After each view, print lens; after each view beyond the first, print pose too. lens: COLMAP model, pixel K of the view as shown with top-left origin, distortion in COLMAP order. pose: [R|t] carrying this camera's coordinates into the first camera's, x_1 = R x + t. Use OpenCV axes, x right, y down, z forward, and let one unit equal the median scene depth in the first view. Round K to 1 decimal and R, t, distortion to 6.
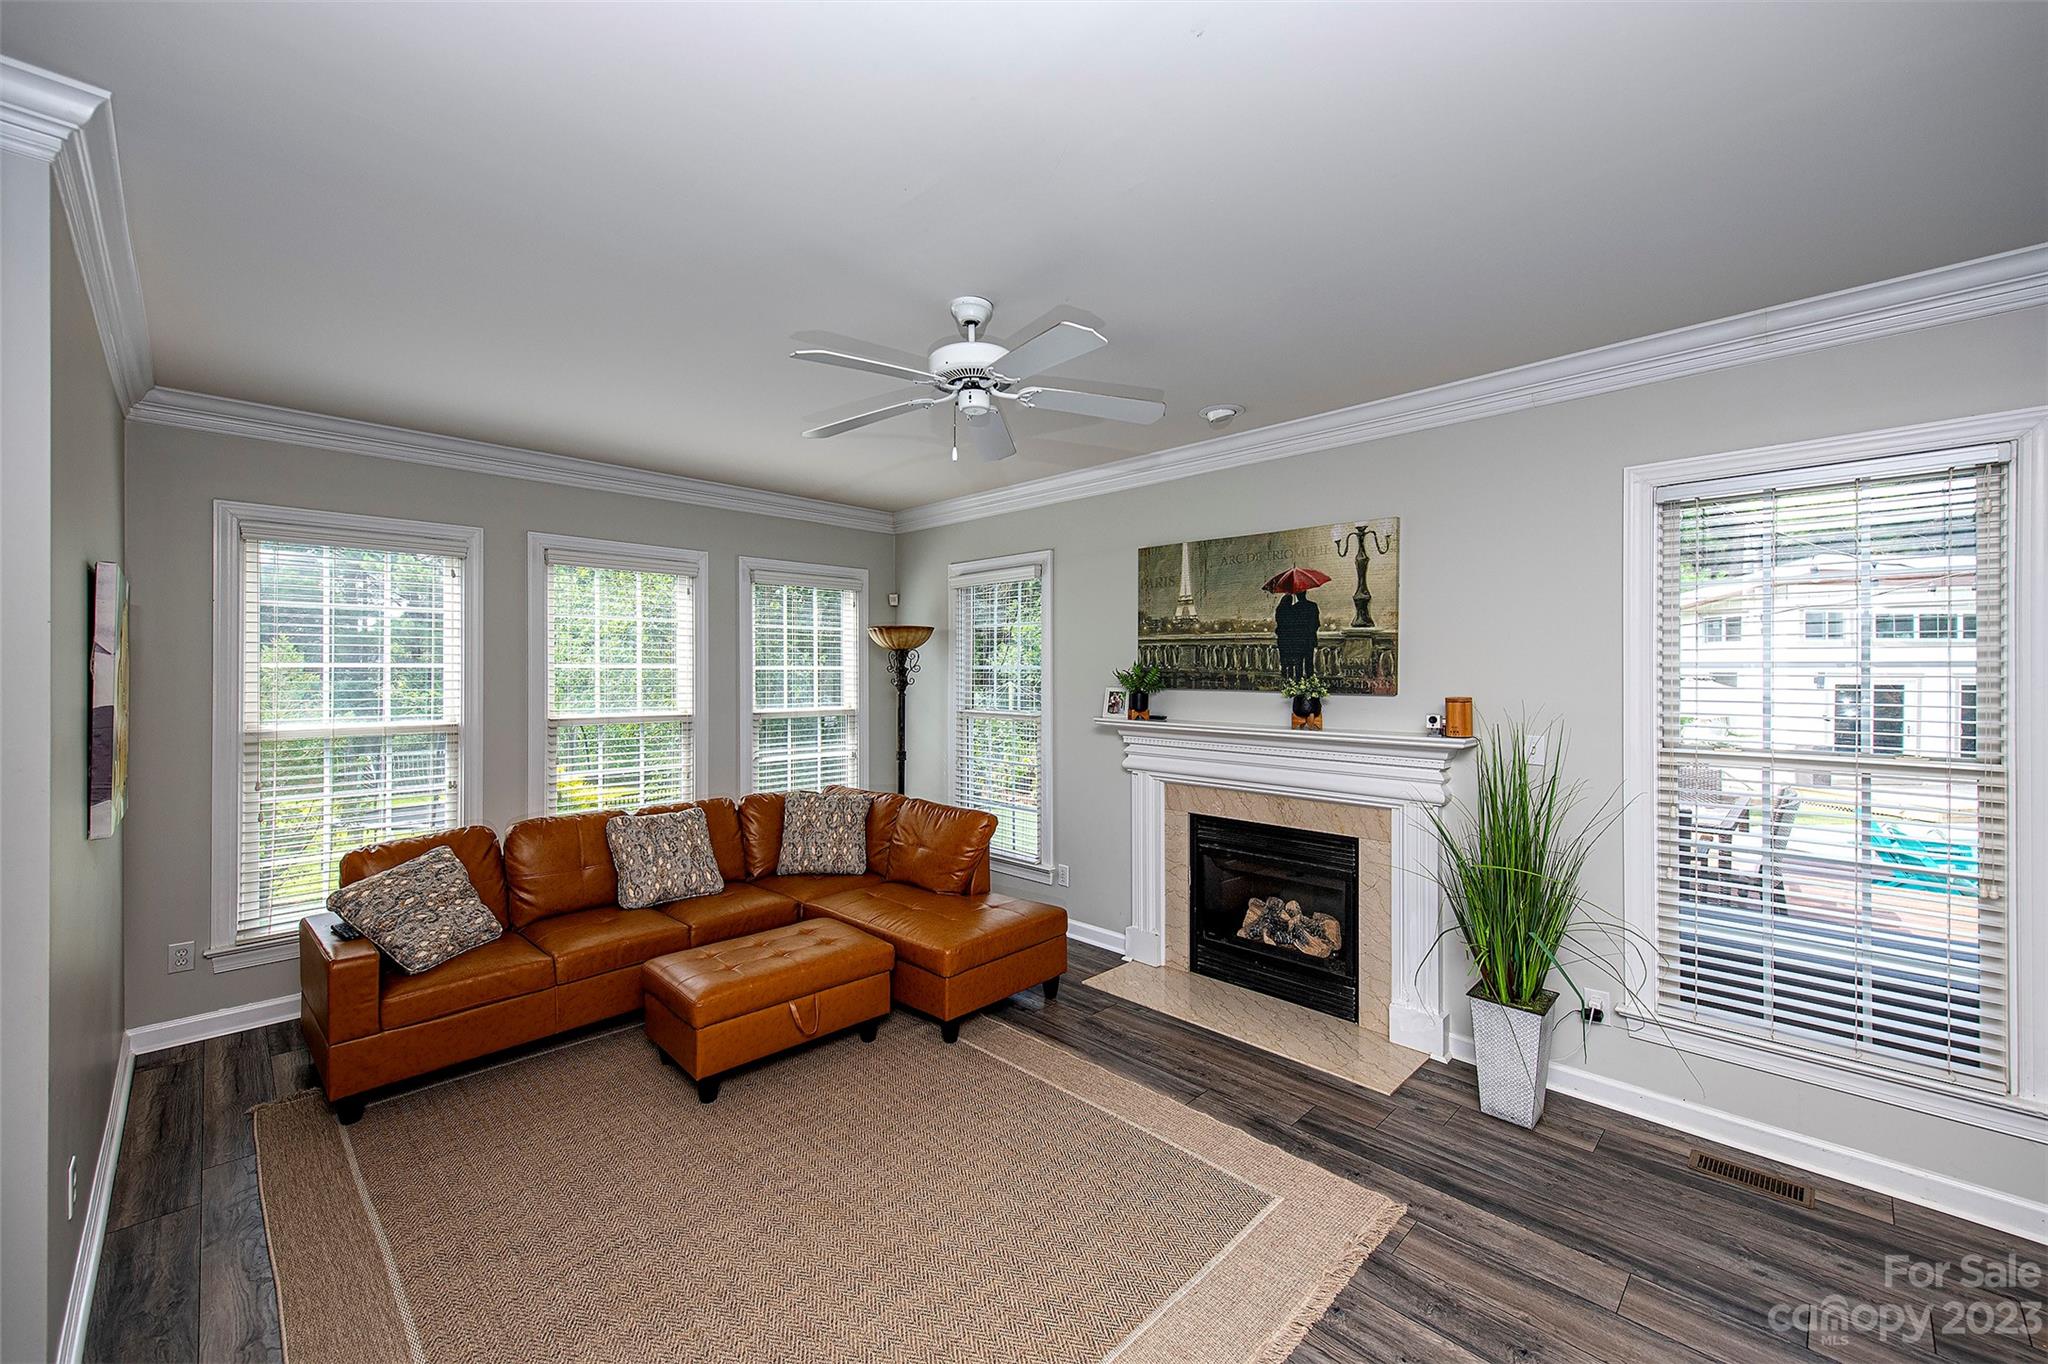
lens RADIAL K [[821.8, 0, 1010.7], [0, 821.8, 671.6], [0, 0, 1]] dist [0.013915, -0.000837]
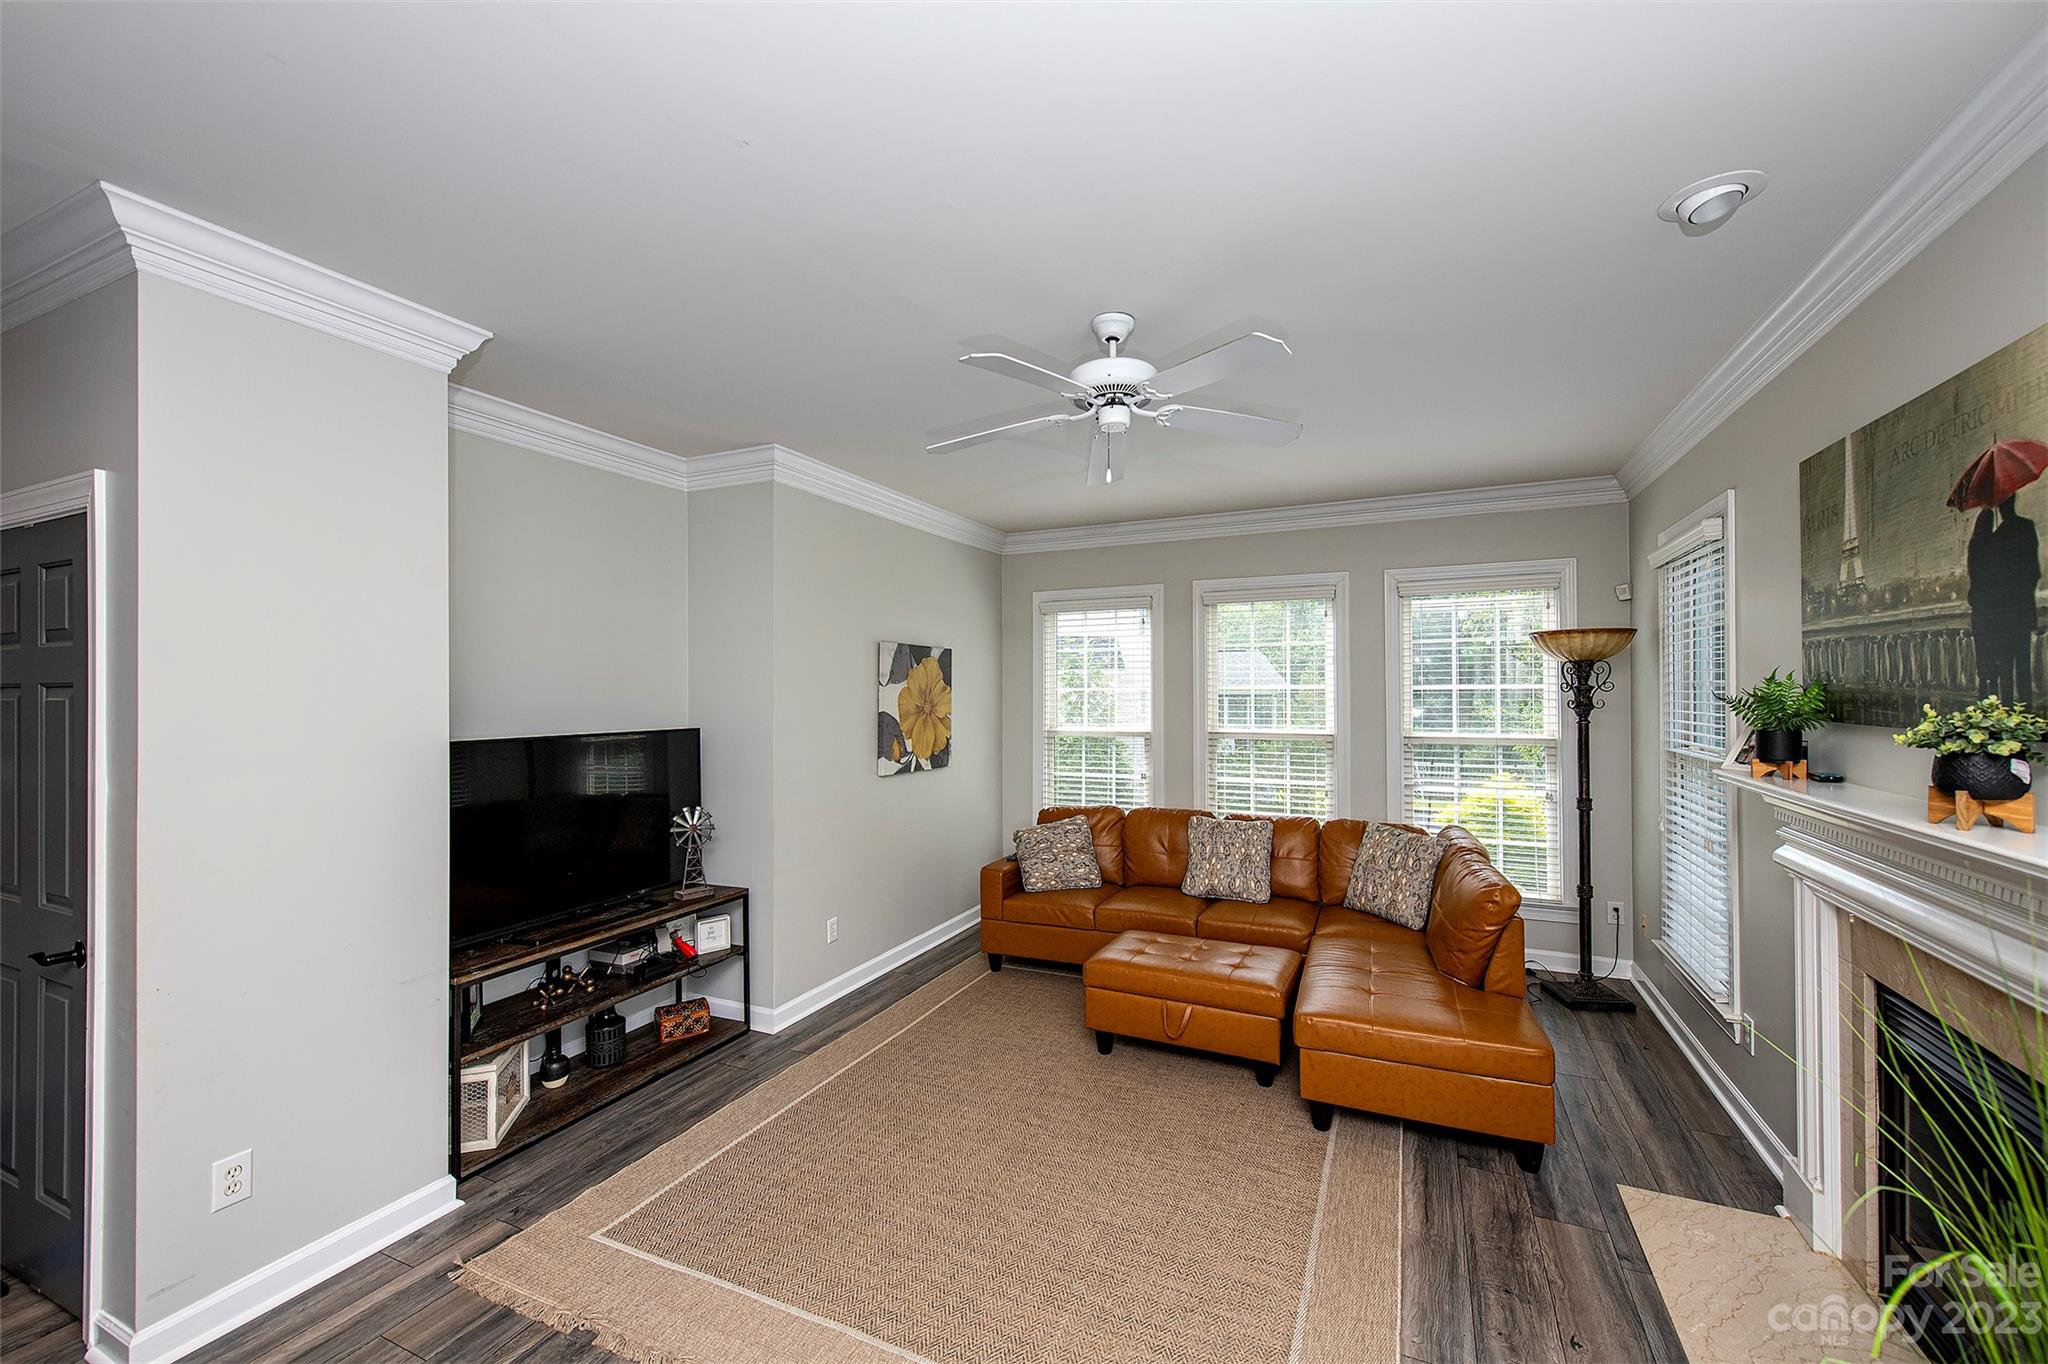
lens RADIAL K [[821.8, 0, 1015.9], [0, 821.8, 689.7], [0, 0, 1]] dist [0.013915, -0.000837]
pose [[0.337444, -0.005906, -0.941327, 0.533967], [0.006751, 0.999970, -0.003854, -0.001921], [0.941321, -0.005055, 0.337474, 0.355349]]
